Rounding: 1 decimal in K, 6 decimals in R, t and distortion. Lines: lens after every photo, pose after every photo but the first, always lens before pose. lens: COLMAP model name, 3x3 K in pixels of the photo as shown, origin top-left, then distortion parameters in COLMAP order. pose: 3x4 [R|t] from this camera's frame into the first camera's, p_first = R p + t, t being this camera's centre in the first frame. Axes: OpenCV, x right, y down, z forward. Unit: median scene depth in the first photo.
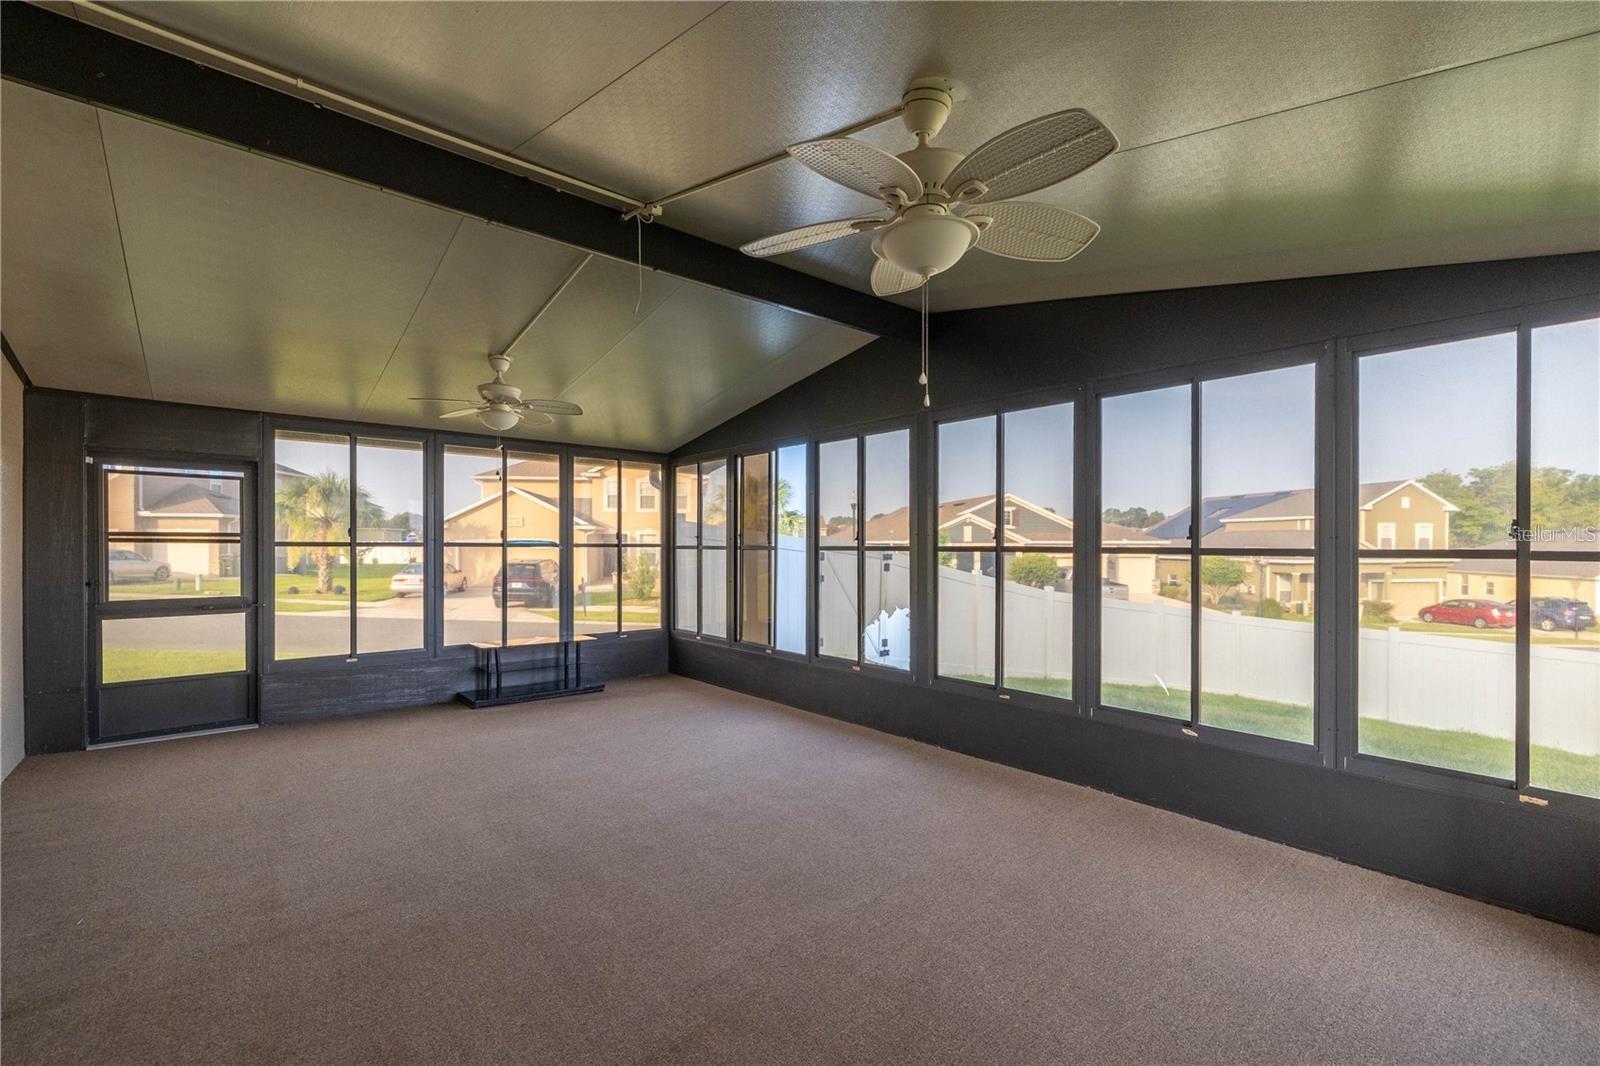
lens RADIAL K [[676.7, 0, 800.0], [0, 676.7, 533.0], [0, 0, 1]] dist [0.000841, 0.000111]
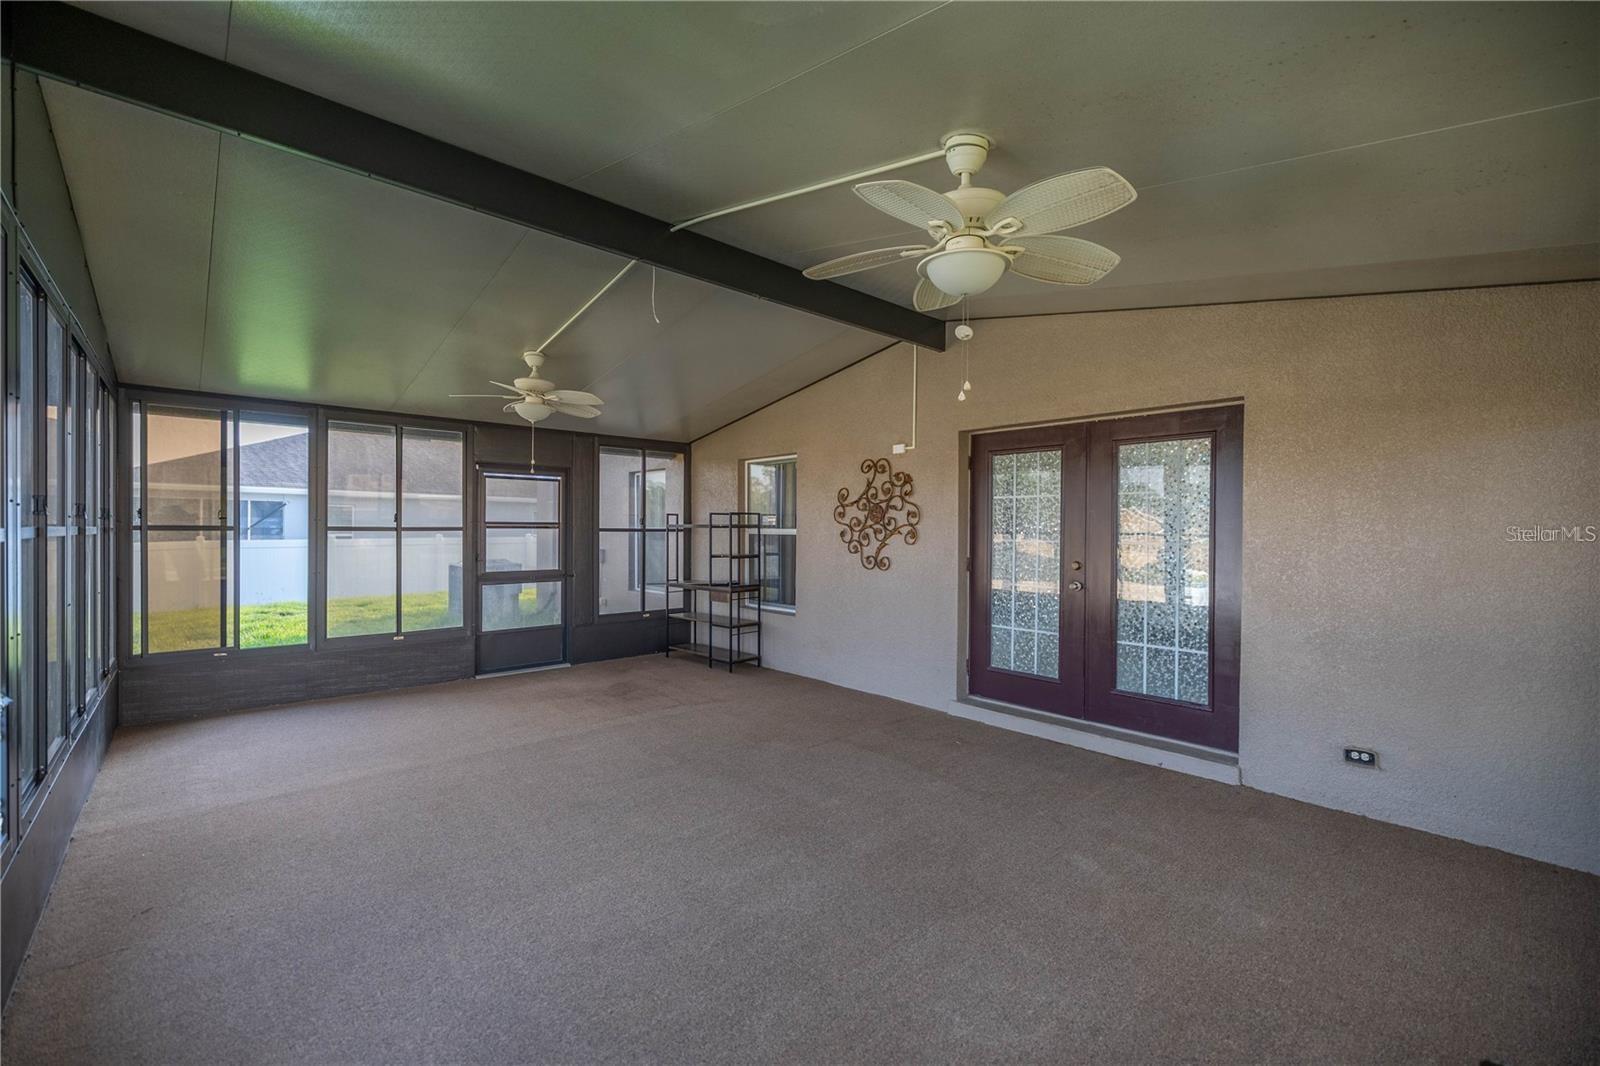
lens RADIAL K [[655.7, 0, 800.0], [0, 655.7, 533.0], [0, 0, 1]] dist [-0.000444, 0.000014]
pose [[0.999424, 0.003201, 0.033798, -0.135393], [-0.003878, 0.999793, 0.019989, -0.002187], [-0.033727, -0.020108, 0.999229, -0.109179]]
